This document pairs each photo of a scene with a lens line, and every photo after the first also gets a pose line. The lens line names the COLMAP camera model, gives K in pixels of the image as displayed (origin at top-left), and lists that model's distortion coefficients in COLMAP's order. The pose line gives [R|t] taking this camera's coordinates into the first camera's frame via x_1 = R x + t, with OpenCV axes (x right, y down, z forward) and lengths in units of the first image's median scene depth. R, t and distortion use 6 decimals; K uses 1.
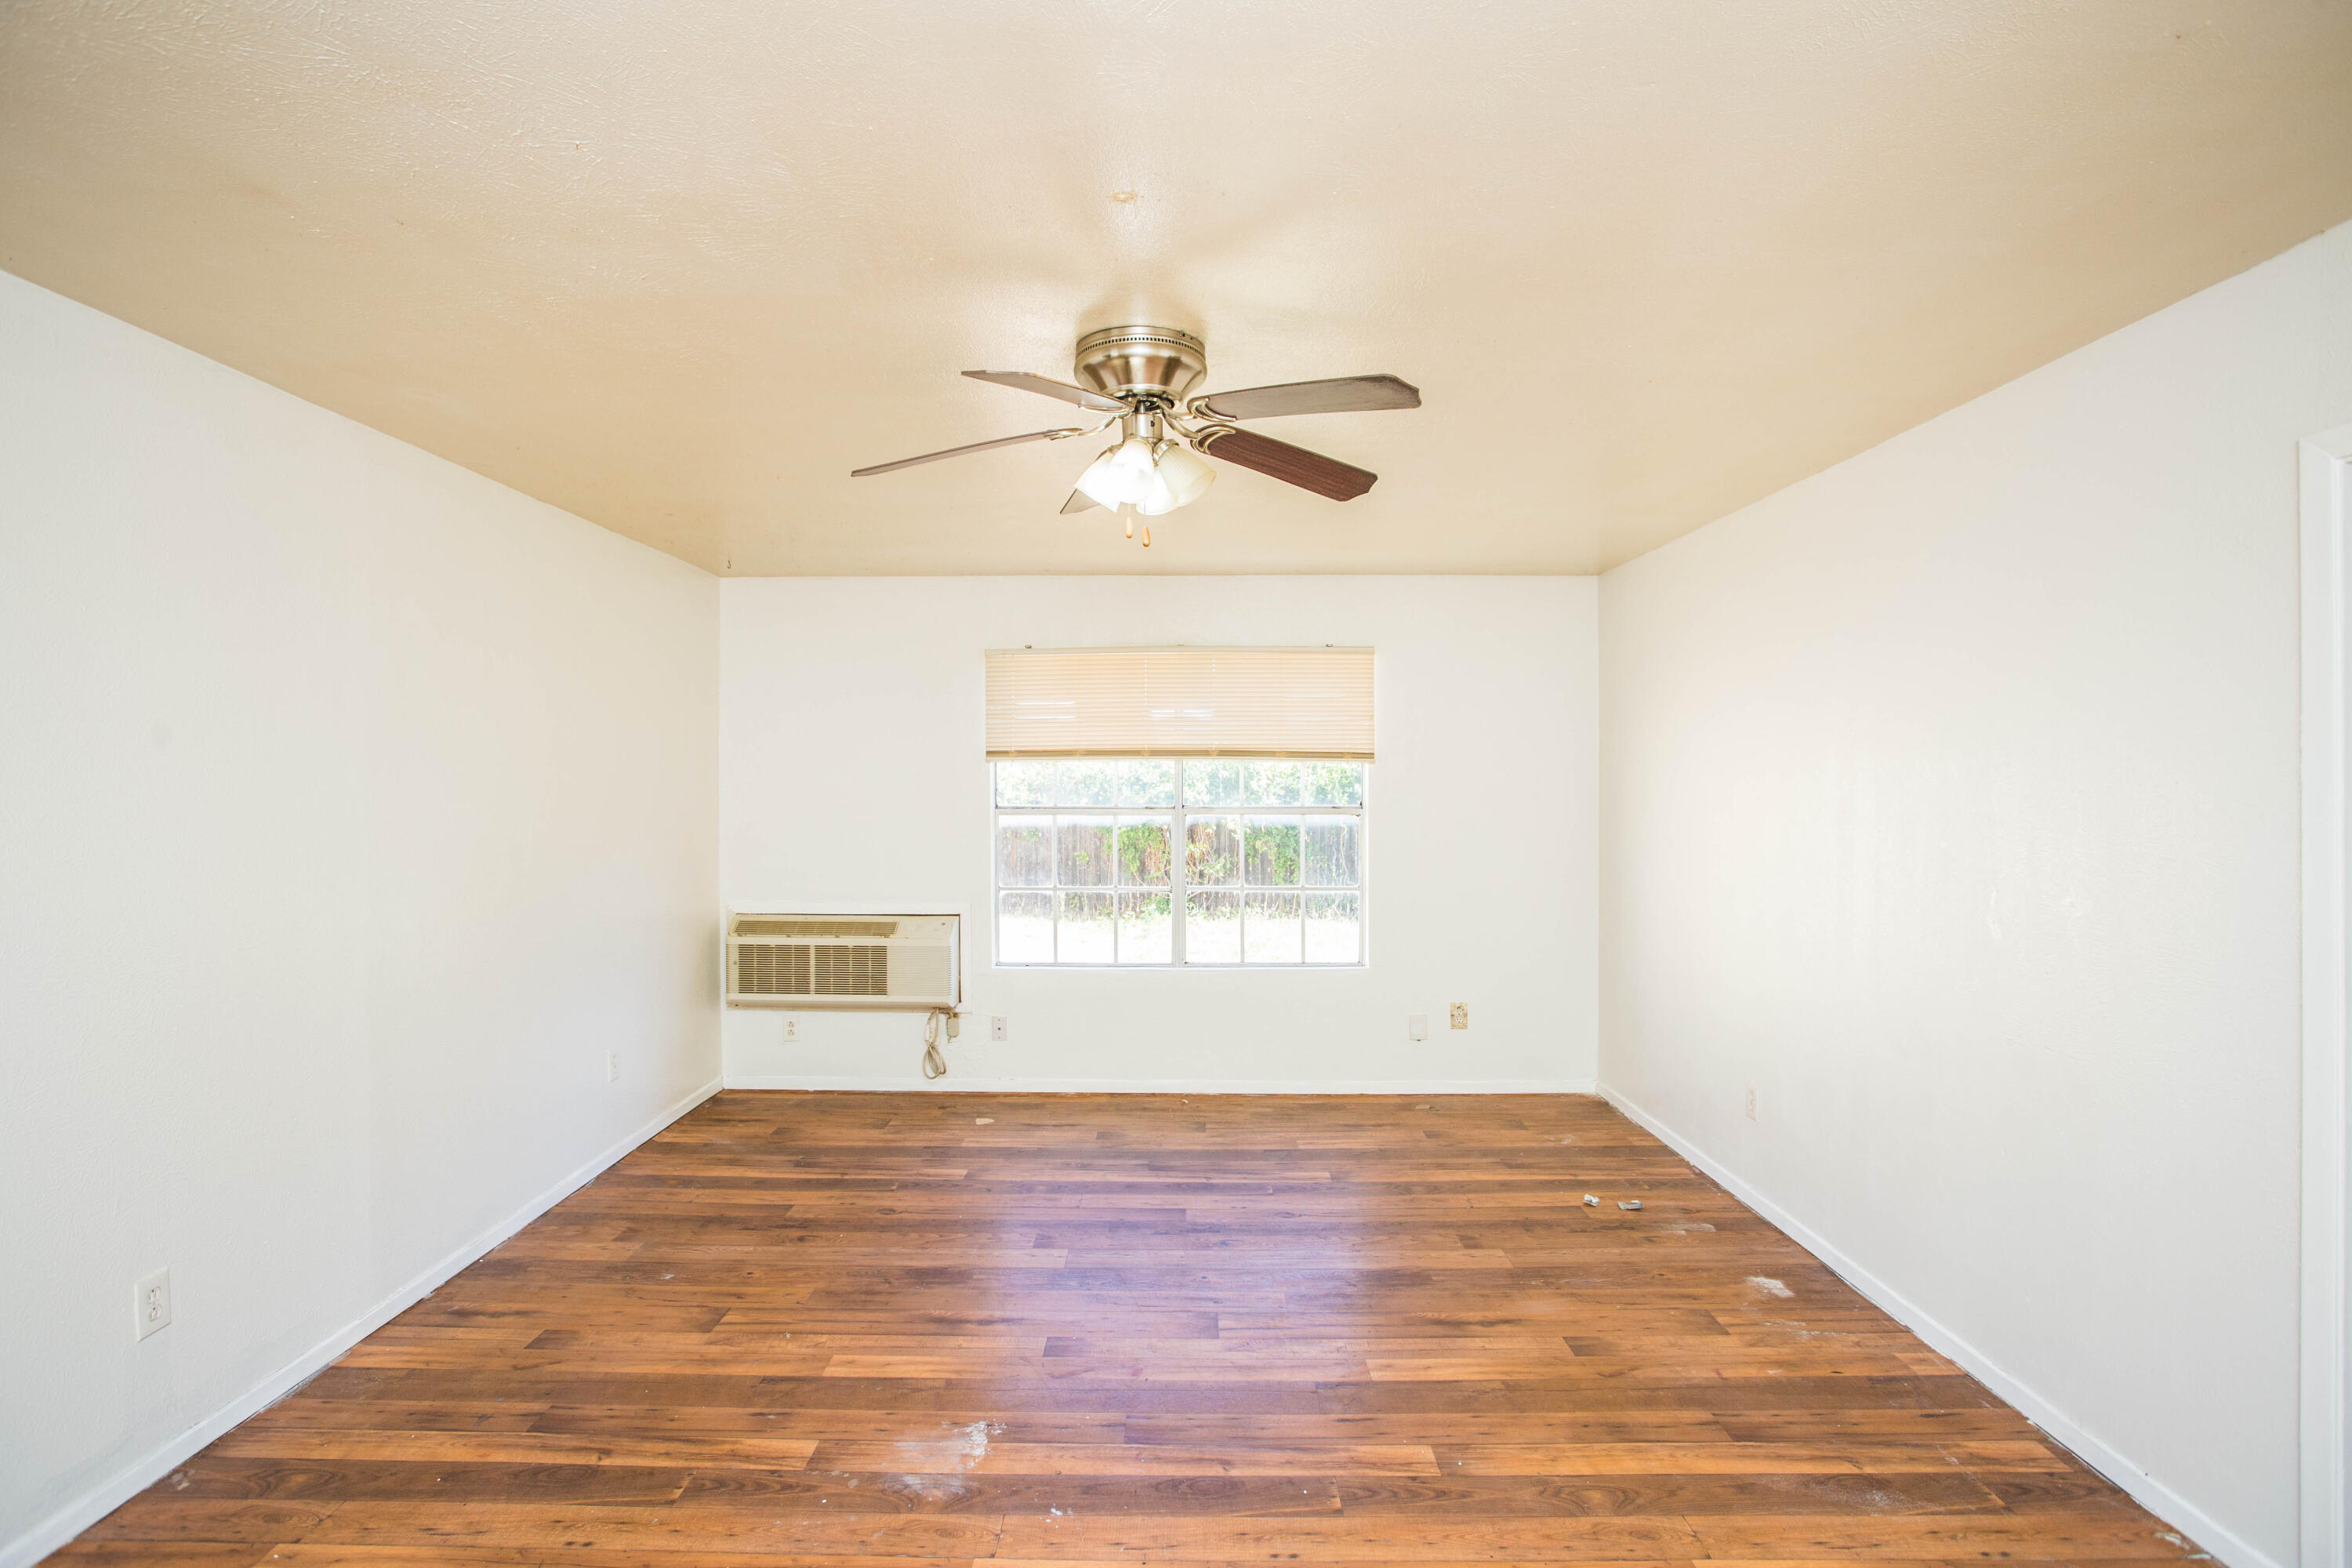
lens RADIAL K [[1142.8, 0, 1183.3], [0, 1142.8, 775.8], [0, 0, 1]] dist [-0.070789, 0.026435]
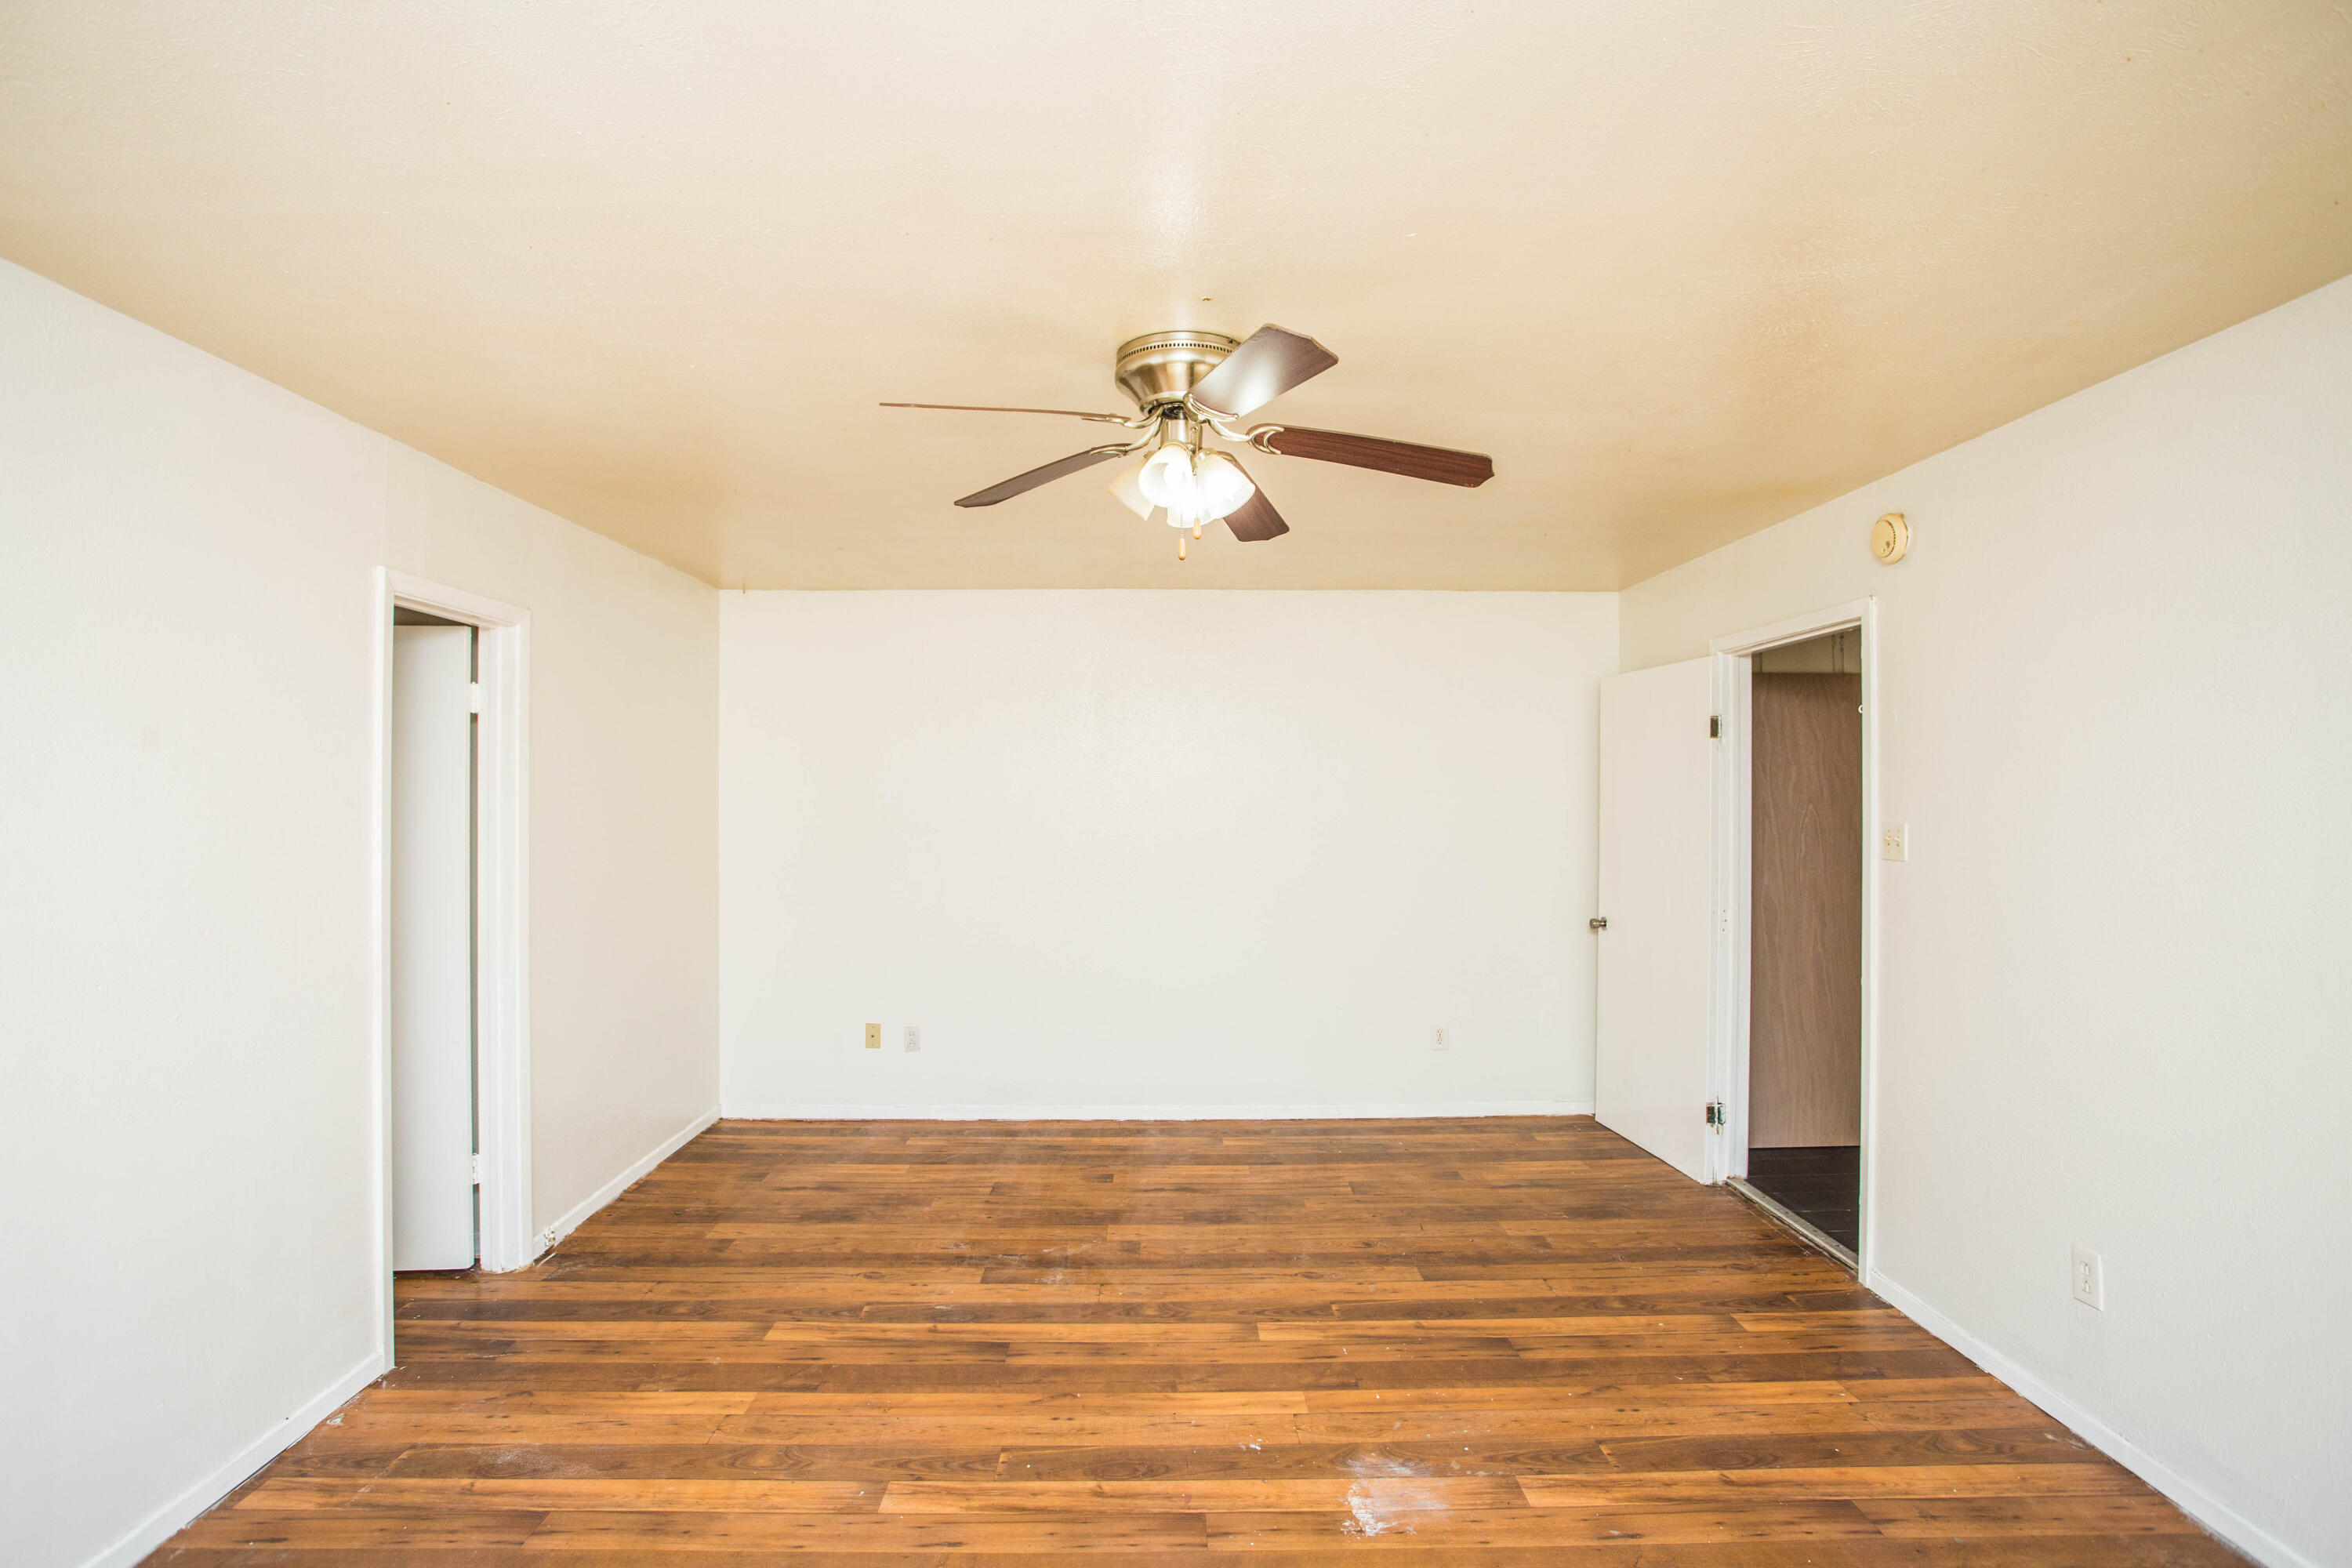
lens RADIAL K [[1142.8, 0, 1175.6], [0, 1142.8, 794.8], [0, 0, 1]] dist [-0.070789, 0.026435]
pose [[-0.999856, 0.002094, -0.016826, -0.014671], [0.002115, 0.999997, -0.001265, 0.000288], [0.016823, -0.001301, -0.999858, 2.026731]]
